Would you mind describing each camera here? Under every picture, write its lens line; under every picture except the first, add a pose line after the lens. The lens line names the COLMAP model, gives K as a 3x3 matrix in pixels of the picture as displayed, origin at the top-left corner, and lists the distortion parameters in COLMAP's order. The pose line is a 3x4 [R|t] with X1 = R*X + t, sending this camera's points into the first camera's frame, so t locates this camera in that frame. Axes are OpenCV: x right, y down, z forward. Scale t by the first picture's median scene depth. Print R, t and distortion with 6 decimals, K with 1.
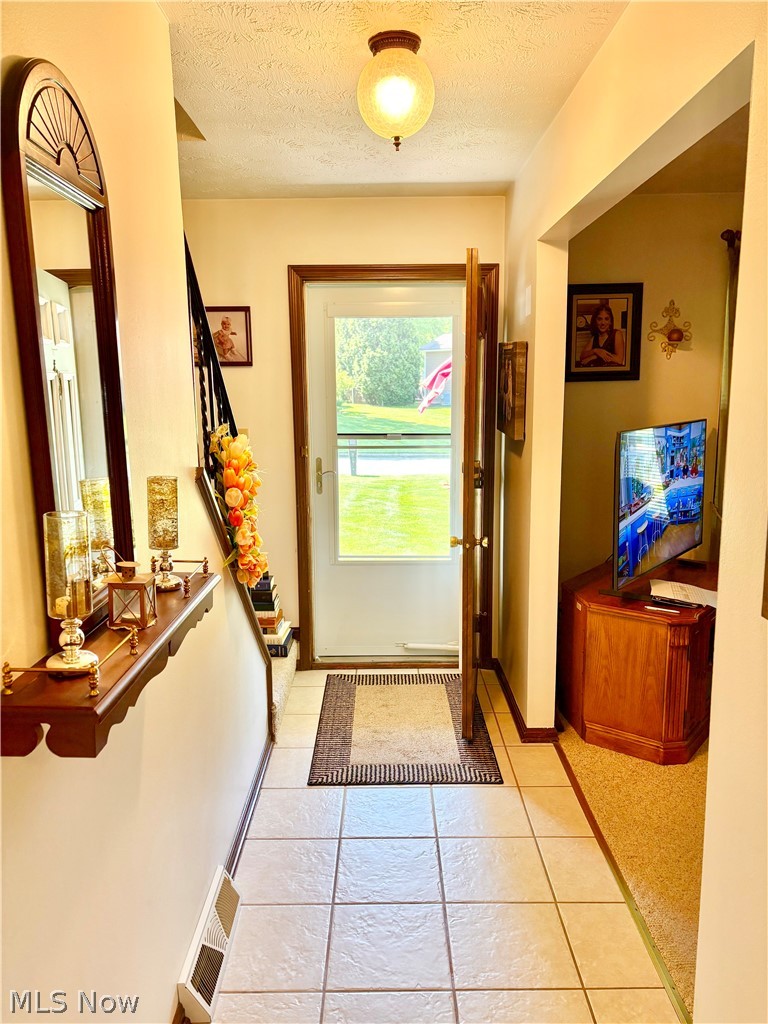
lens RADIAL K [[764.8, 0, 384.0], [0, 764.8, 512.3], [0, 0, 1]] dist [0.023630, -0.004305]
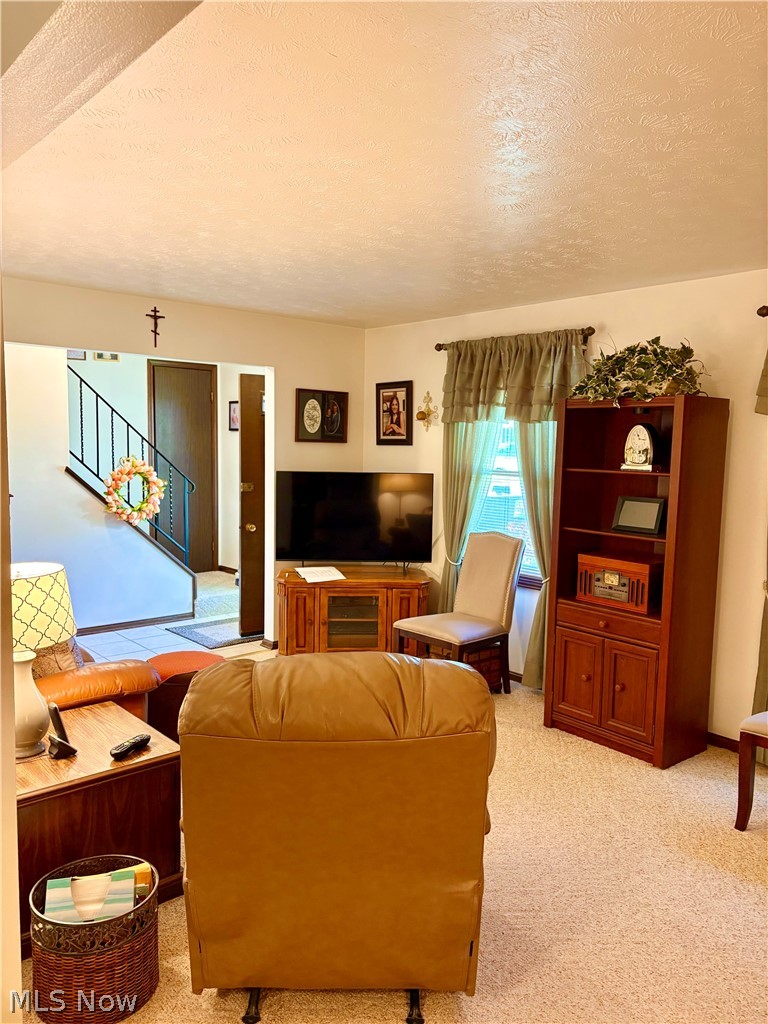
lens RADIAL K [[764.8, 0, 384.5], [0, 764.8, 510.7], [0, 0, 1]] dist [0.023630, -0.004305]
pose [[0.646884, 0.095473, -0.756588, 1.424684], [-0.151550, 0.988438, -0.004845, -0.036166], [0.747378, 0.117795, 0.653874, 0.029046]]
